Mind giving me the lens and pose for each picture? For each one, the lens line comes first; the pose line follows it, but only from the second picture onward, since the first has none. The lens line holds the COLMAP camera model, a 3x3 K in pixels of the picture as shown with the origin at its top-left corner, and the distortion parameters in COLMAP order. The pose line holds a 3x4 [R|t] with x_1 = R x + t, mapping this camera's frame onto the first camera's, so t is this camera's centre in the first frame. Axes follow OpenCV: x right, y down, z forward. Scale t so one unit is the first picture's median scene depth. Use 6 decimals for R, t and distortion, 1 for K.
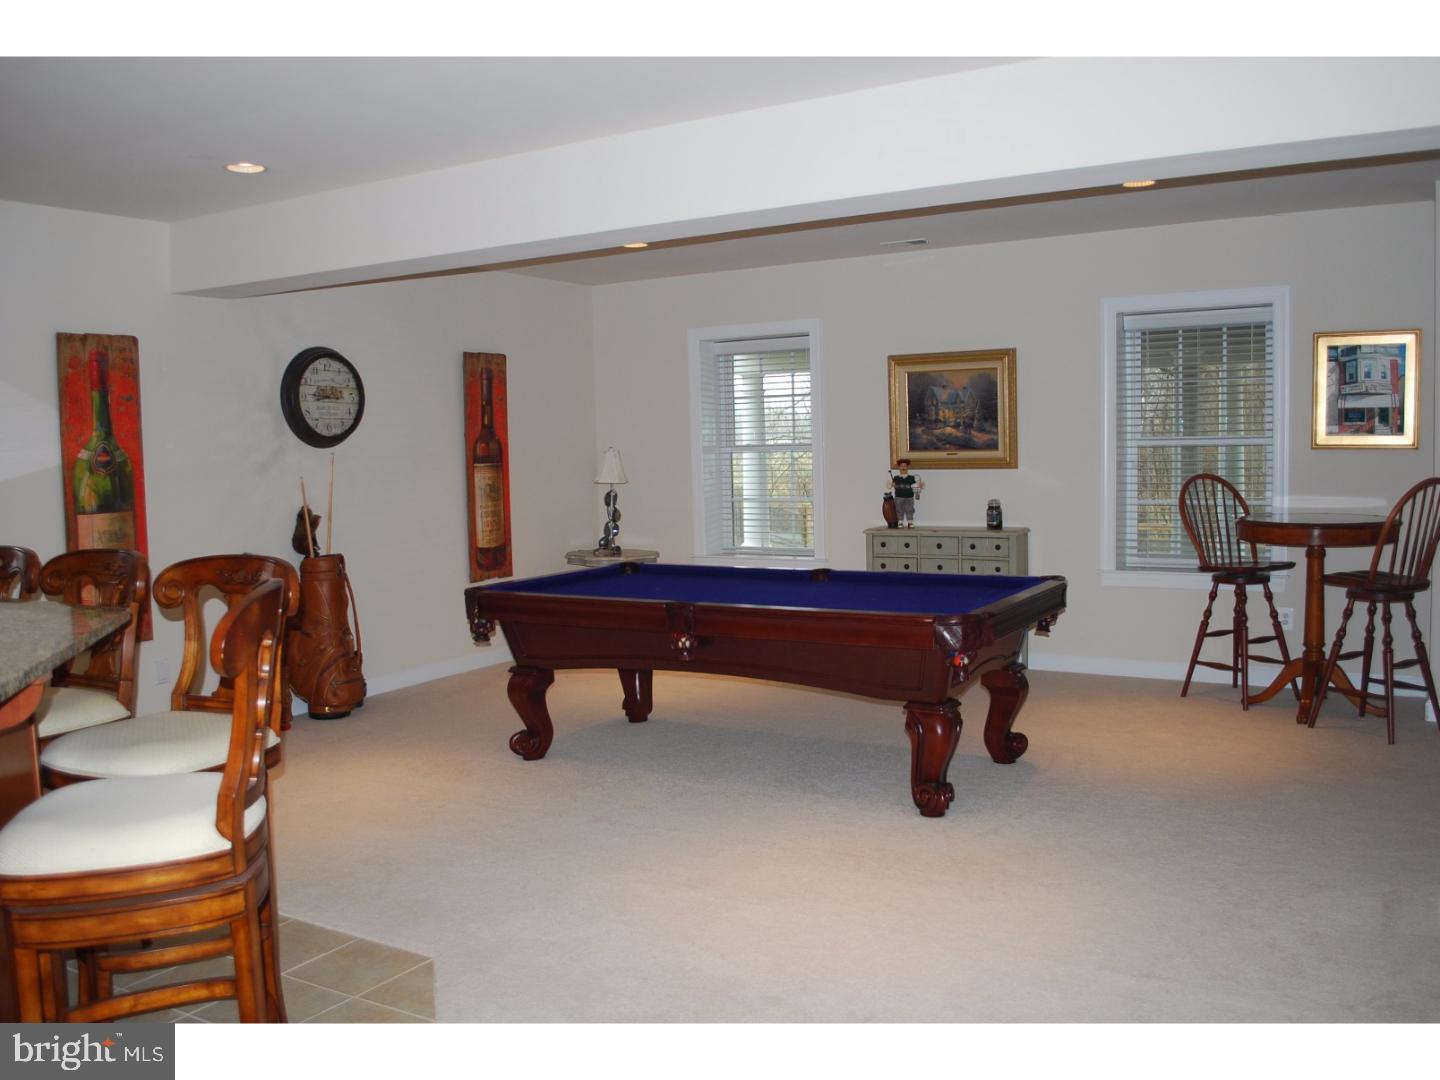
lens RADIAL K [[1259.7, 0, 719.4], [0, 1259.7, 536.3], [0, 0, 1]] dist [-0.022769, -0.001187]
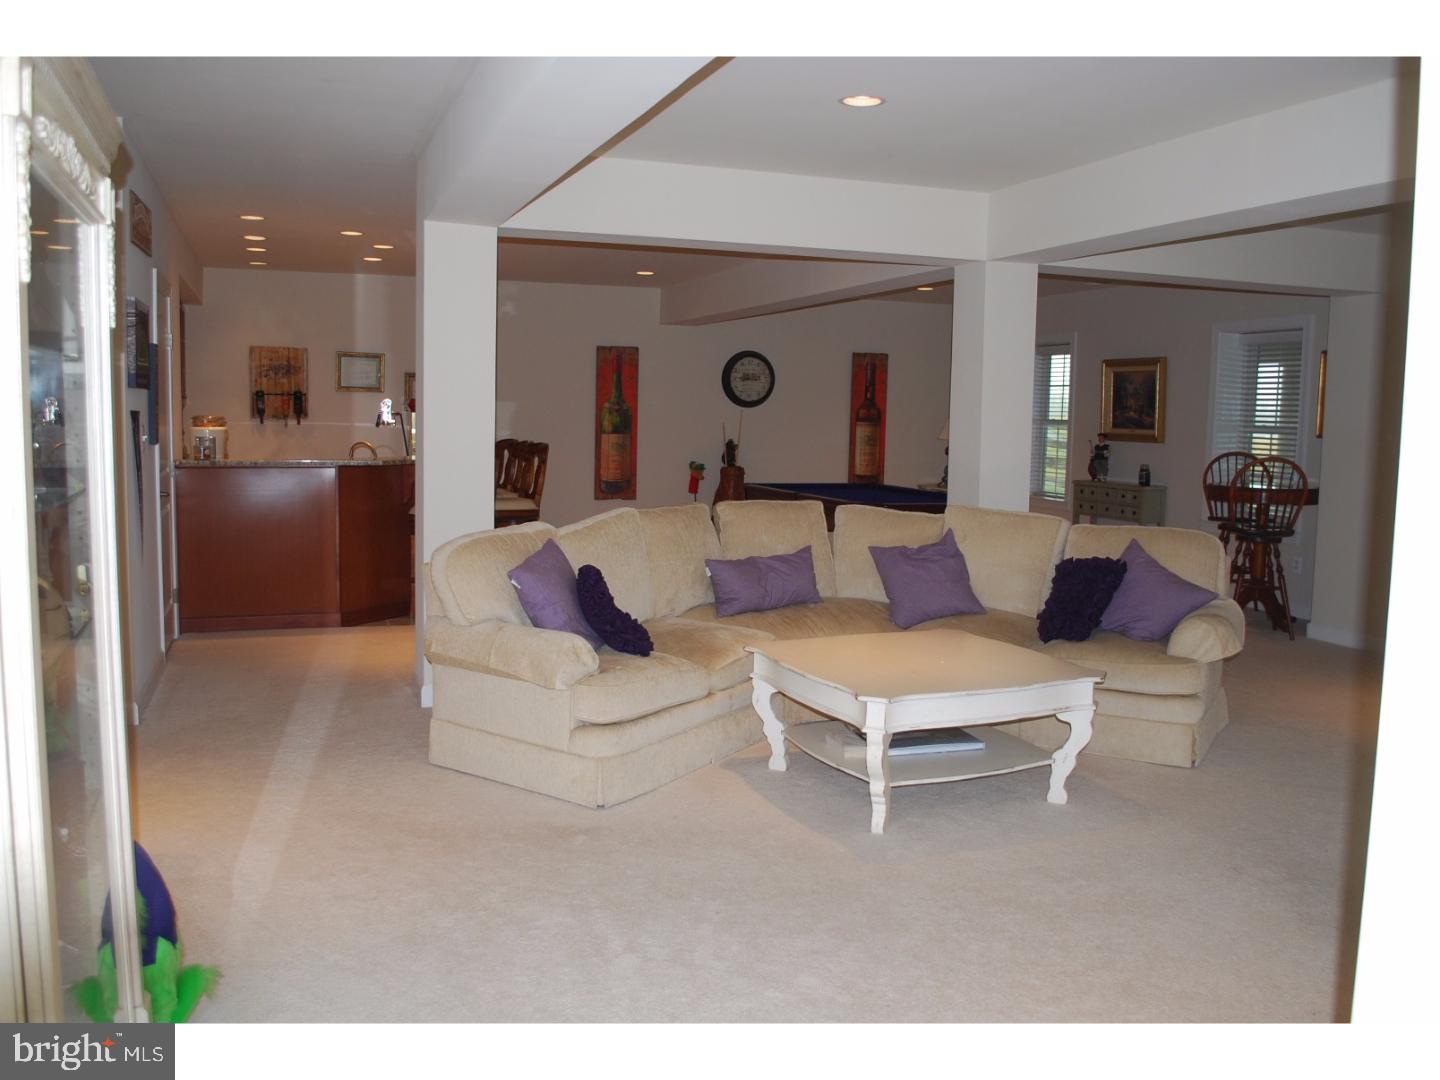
lens RADIAL K [[1259.7, 0, 721.8], [0, 1259.7, 540.3], [0, 0, 1]] dist [-0.022769, -0.001187]
pose [[0.780932, 0.104988, -0.615729, 0.721315], [-0.087747, 0.994437, 0.058271, 0.014889], [0.618421, 0.008523, 0.785800, -0.393734]]
